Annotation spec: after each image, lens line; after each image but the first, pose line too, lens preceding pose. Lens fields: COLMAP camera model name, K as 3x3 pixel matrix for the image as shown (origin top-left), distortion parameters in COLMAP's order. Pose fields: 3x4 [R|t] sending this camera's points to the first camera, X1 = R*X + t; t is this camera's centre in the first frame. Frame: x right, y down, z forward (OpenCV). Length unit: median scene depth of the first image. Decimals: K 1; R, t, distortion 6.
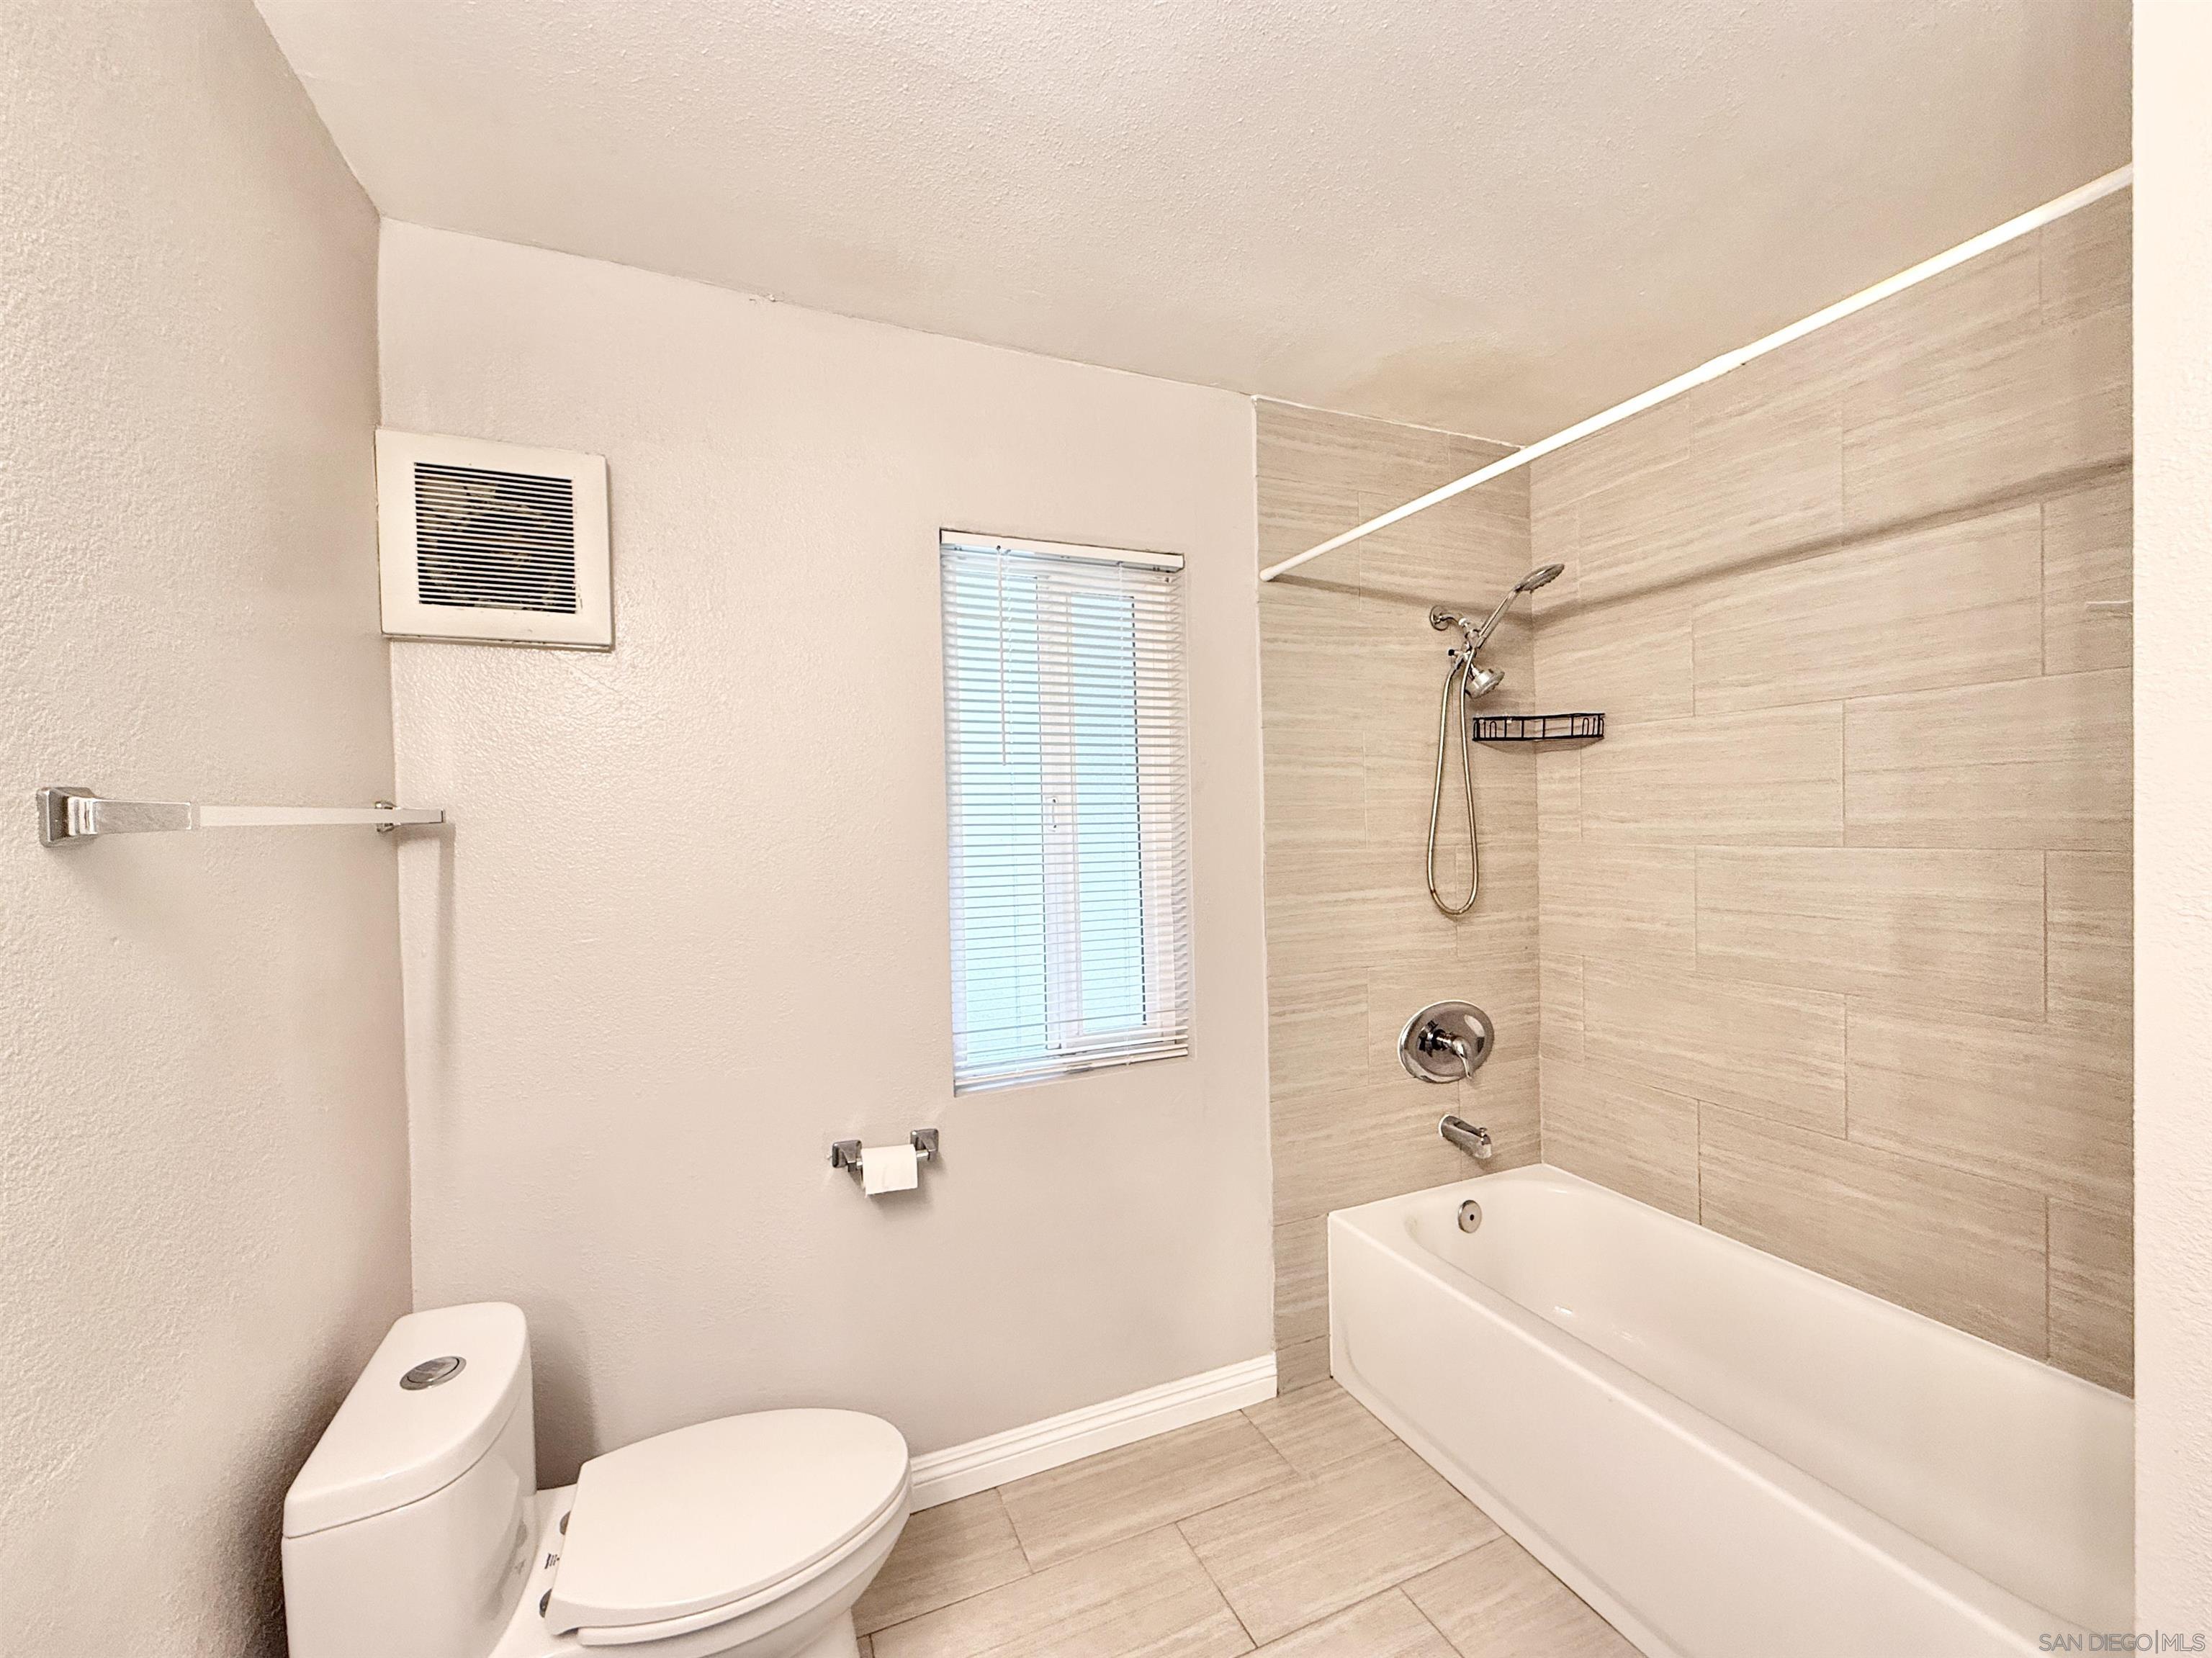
lens RADIAL K [[897.7, 0, 1096.1], [0, 897.7, 835.2], [0, 0, 1]] dist [0.000272, -0.000302]
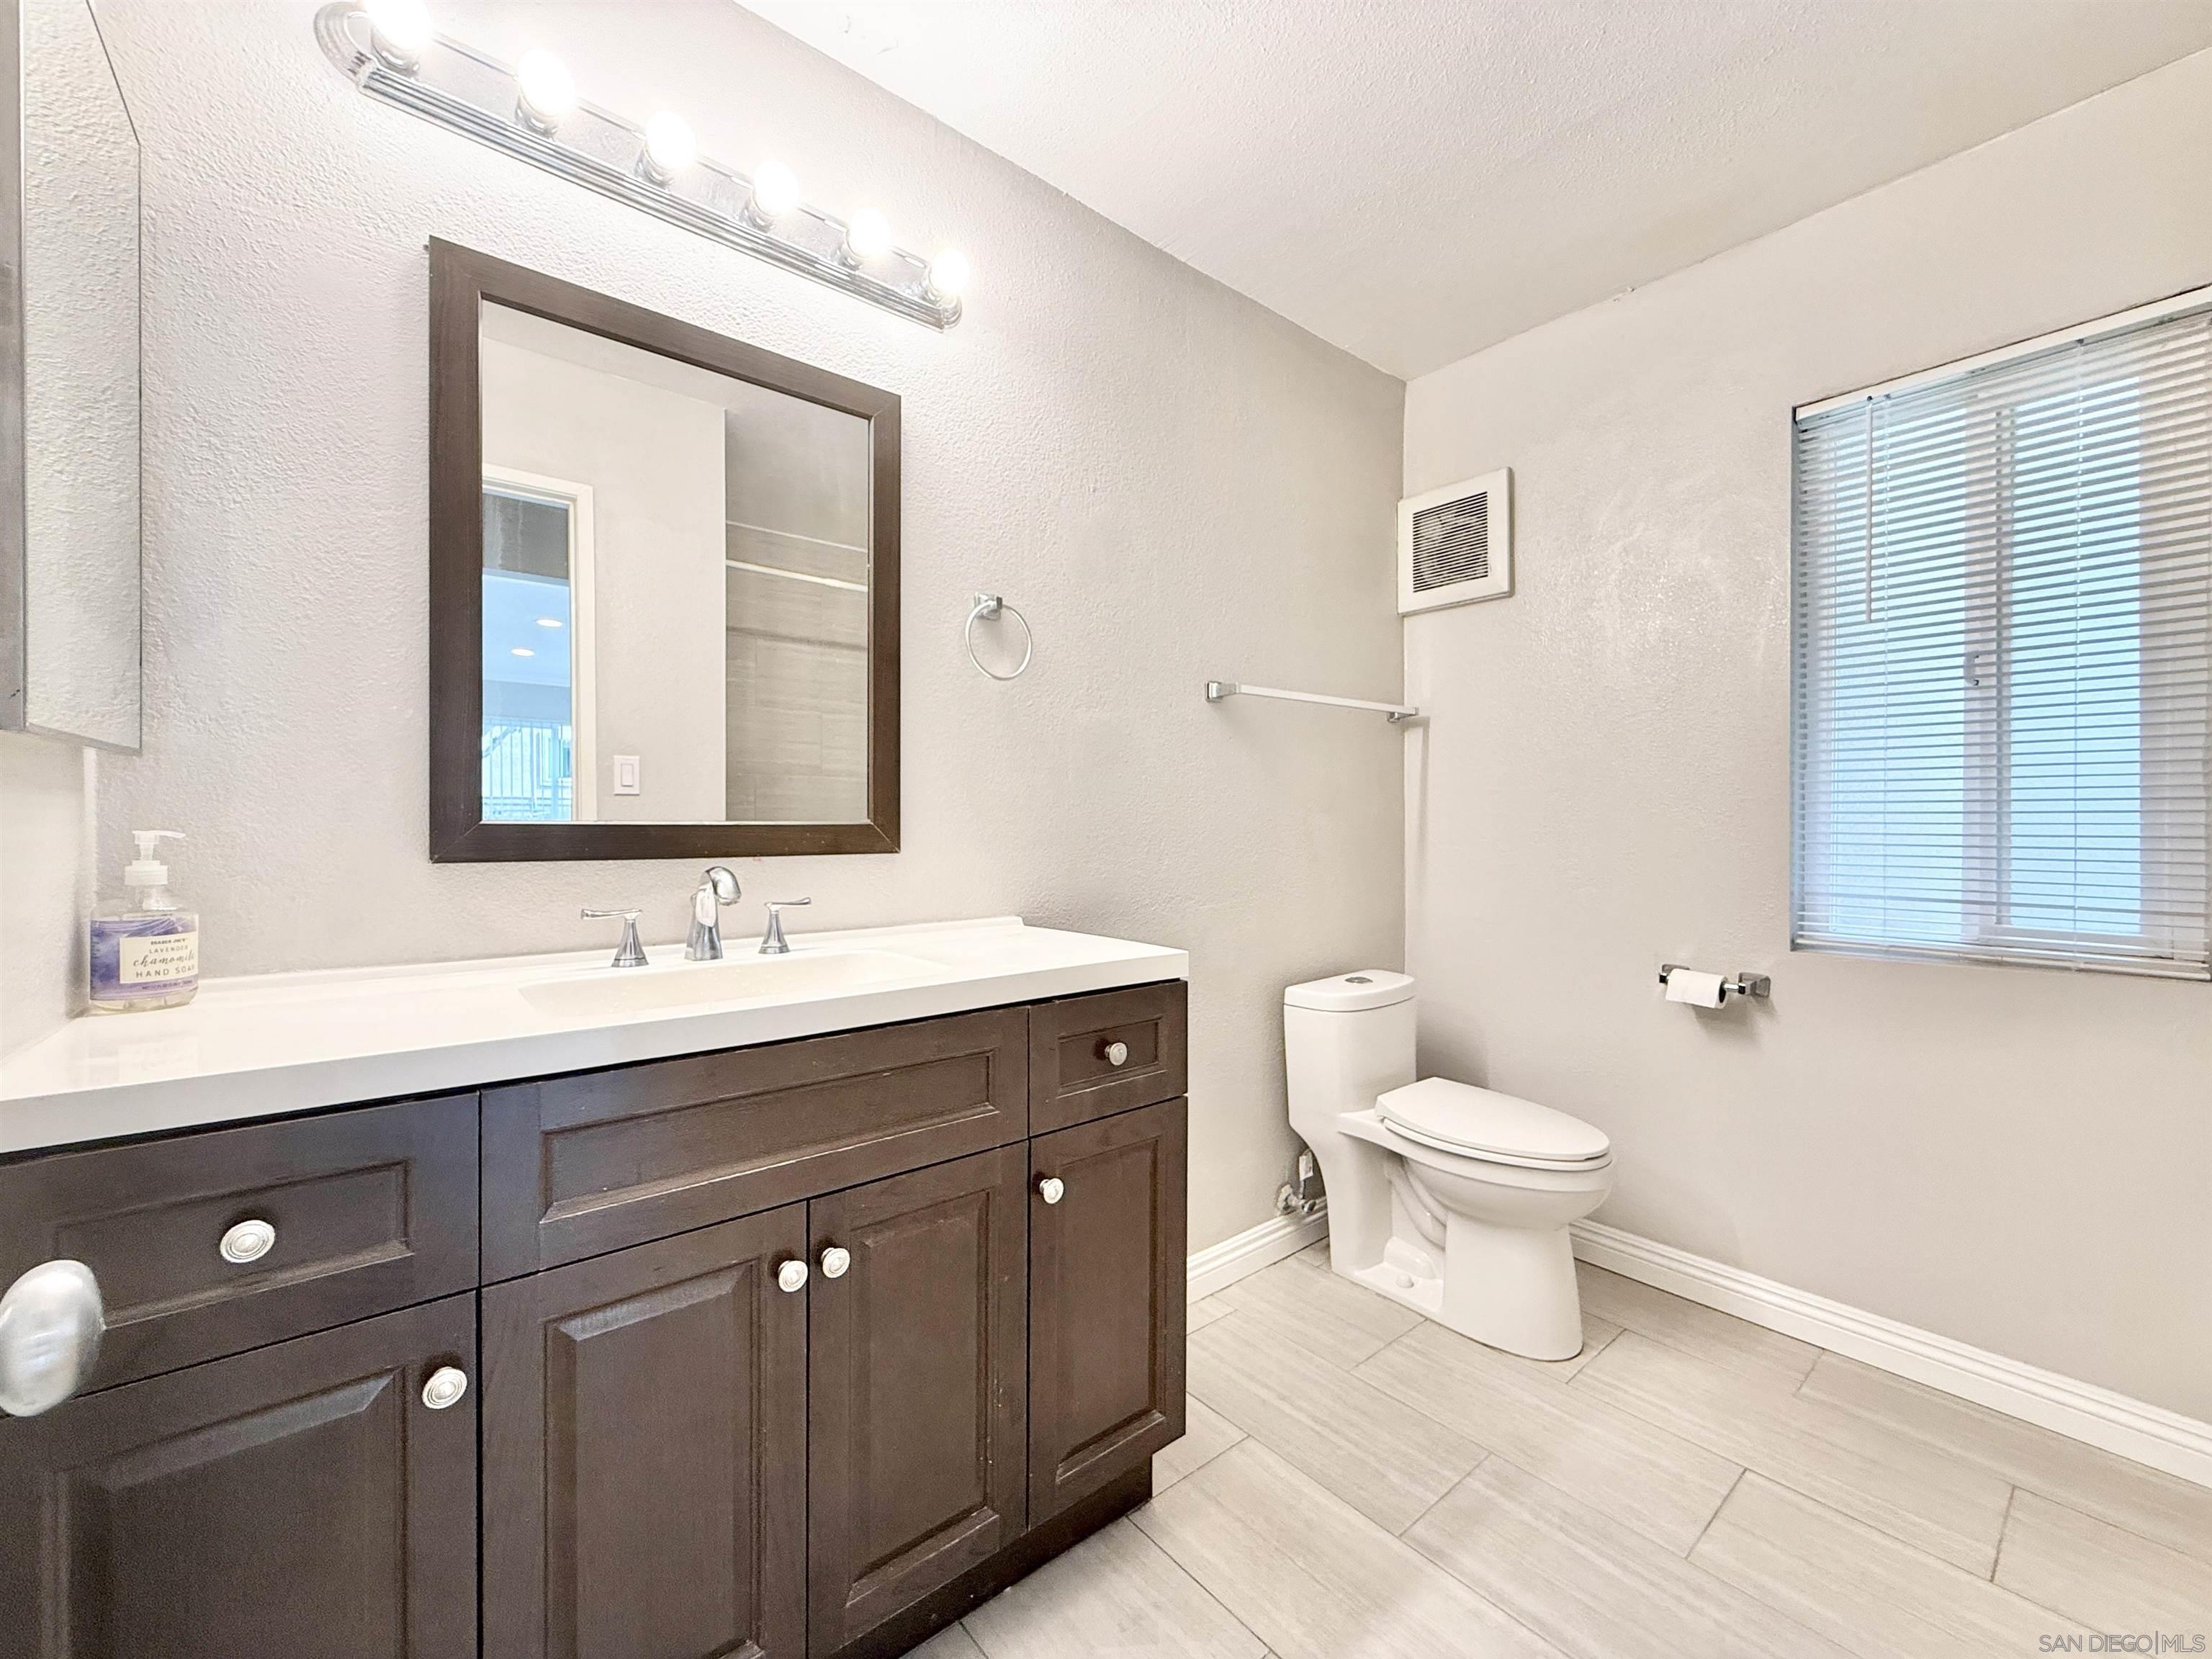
lens RADIAL K [[881.8, 0, 1101.7], [0, 881.8, 832.2], [0, 0, 1]] dist [-0.000856, -0.000149]
pose [[0.273917, 0.032651, -0.961199, 0.743145], [-0.023900, 0.999346, 0.027136, 0.177509], [0.961456, 0.015540, 0.274518, -0.066693]]
